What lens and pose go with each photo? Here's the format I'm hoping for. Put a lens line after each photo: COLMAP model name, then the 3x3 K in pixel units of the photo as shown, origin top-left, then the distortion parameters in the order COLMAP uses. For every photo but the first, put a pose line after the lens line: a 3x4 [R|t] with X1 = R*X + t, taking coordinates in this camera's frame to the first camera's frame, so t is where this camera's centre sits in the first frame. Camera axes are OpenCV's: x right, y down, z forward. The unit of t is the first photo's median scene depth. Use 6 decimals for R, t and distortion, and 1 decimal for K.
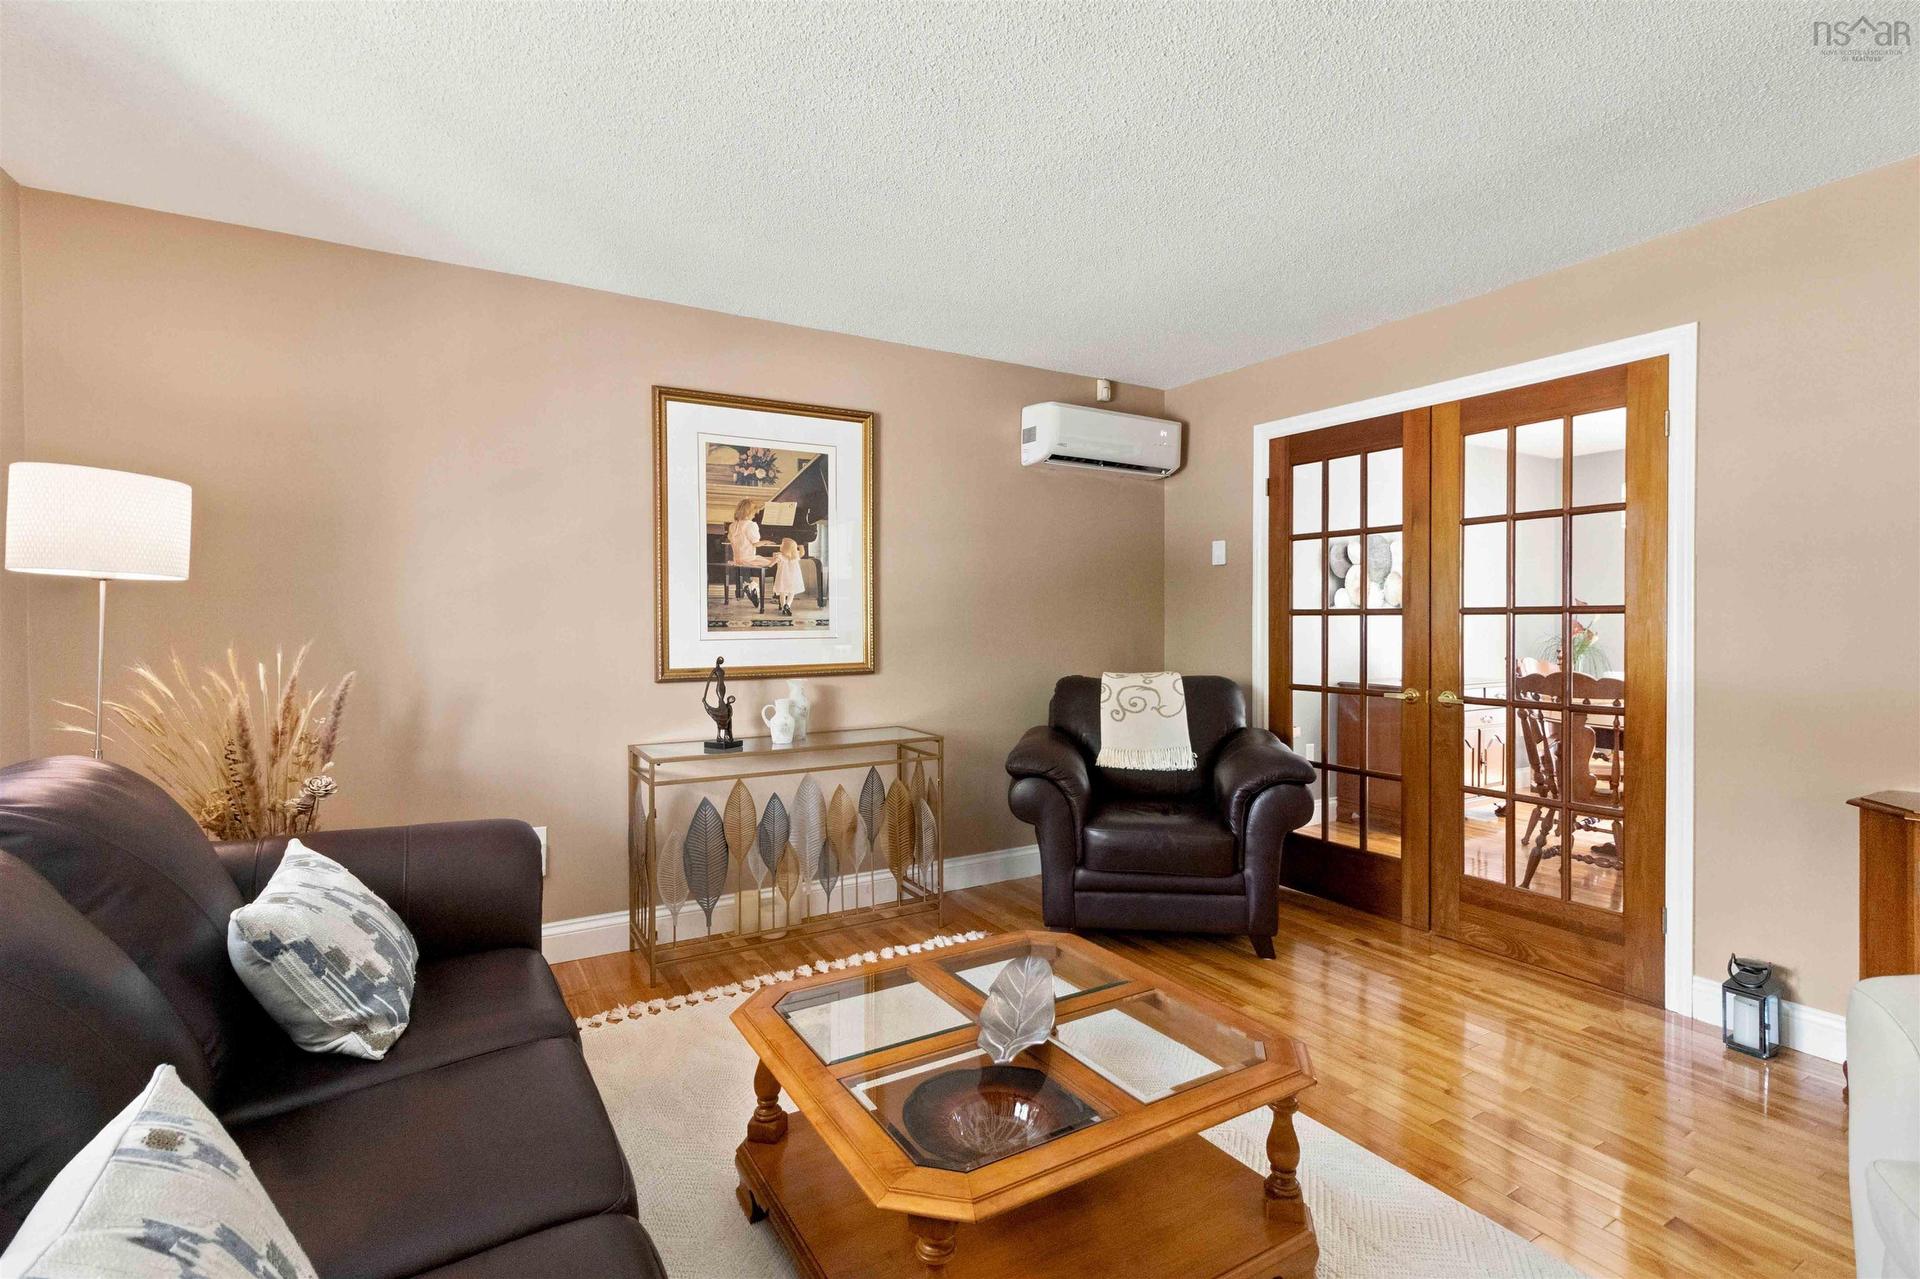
lens RADIAL K [[885.0, 0, 950.8], [0, 885.0, 626.7], [0, 0, 1]] dist [0.002411, 0.000809]
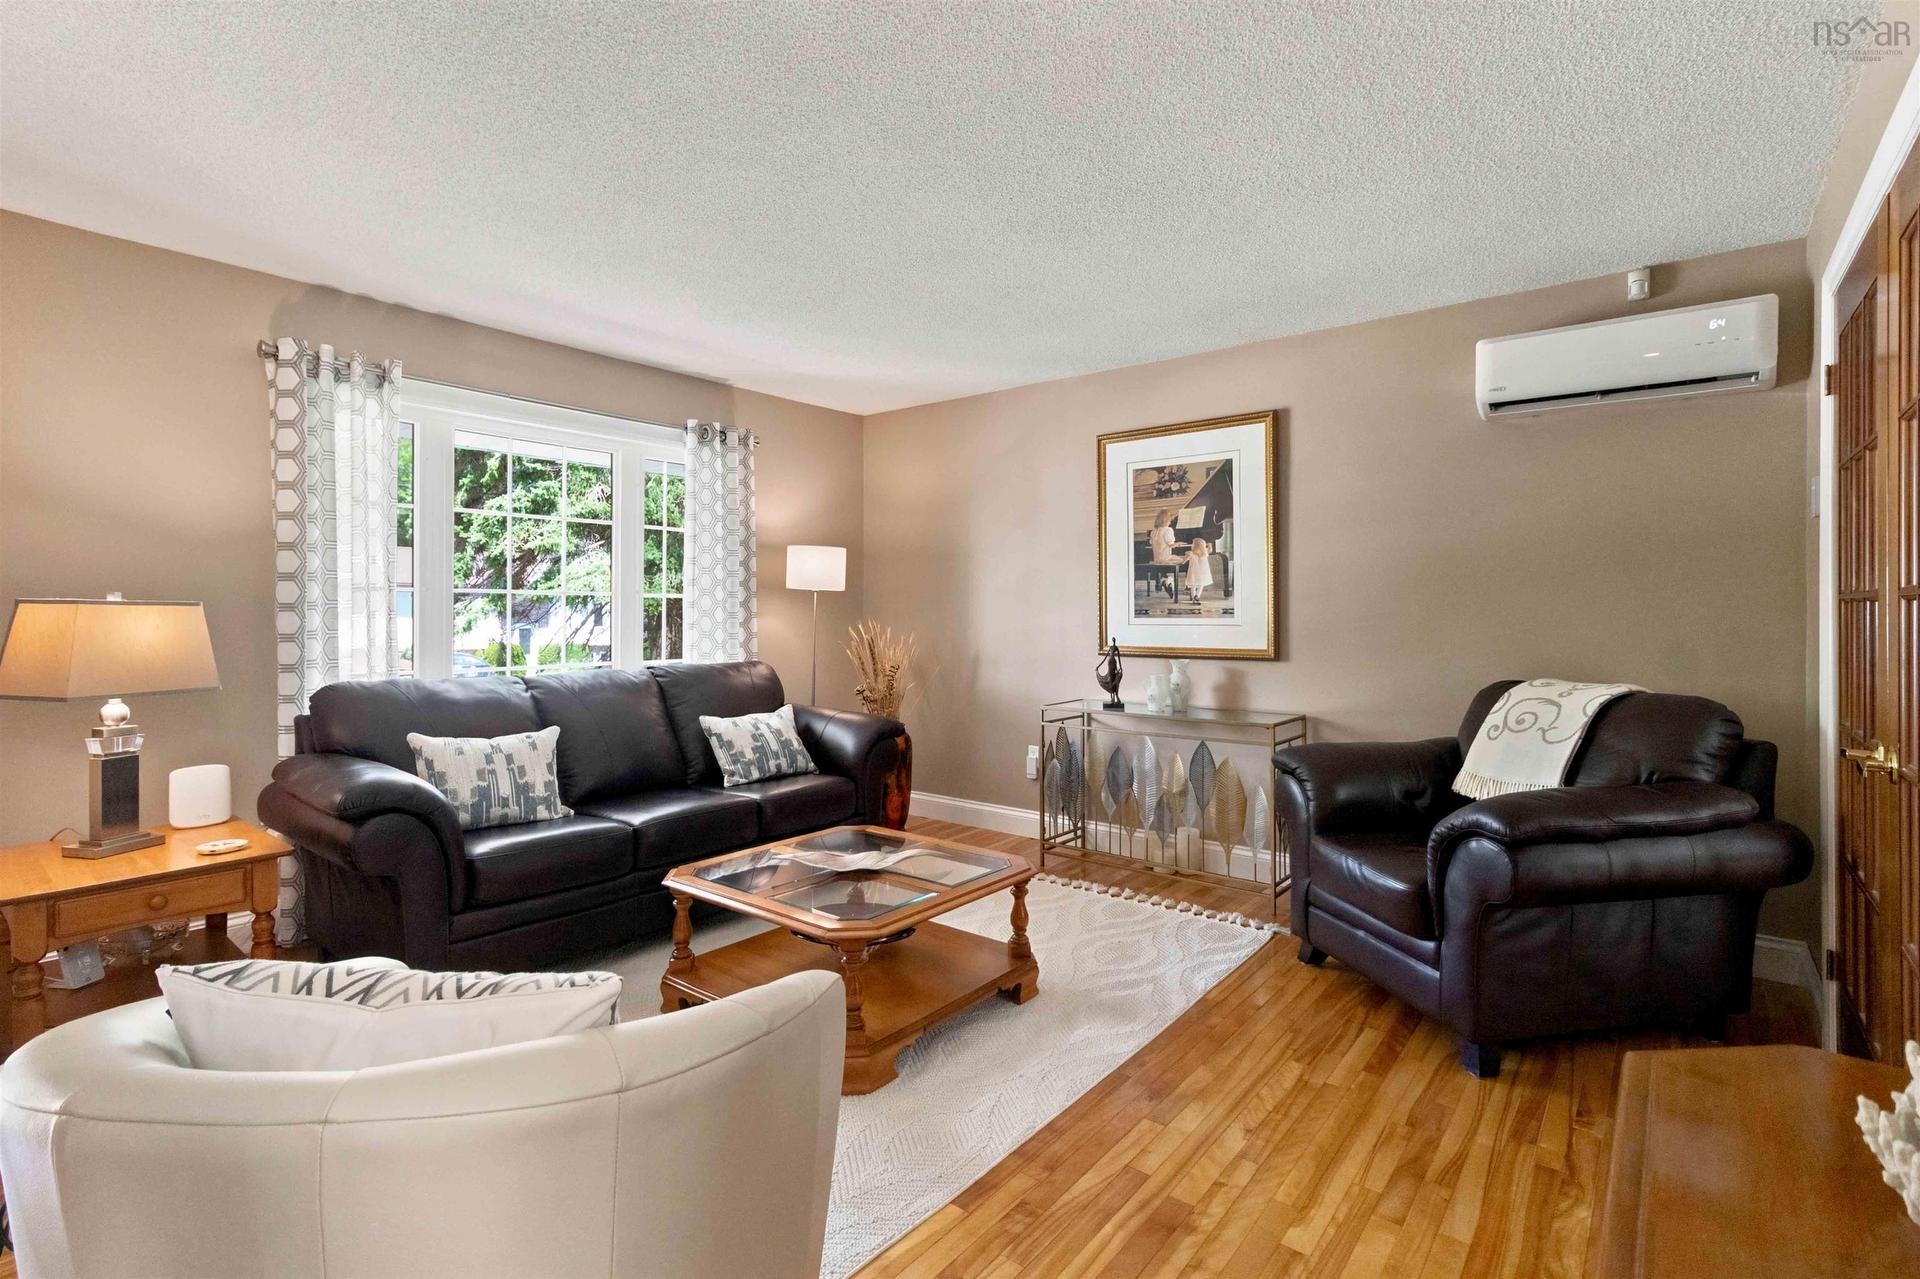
lens RADIAL K [[885.0, 0, 961.5], [0, 885.0, 608.9], [0, 0, 1]] dist [0.002411, 0.000809]
pose [[0.360921, 0.001566, -0.932595, 0.796379], [-0.006826, 0.999976, -0.000962, -0.004492], [0.932571, 0.006714, 0.360923, 0.300553]]
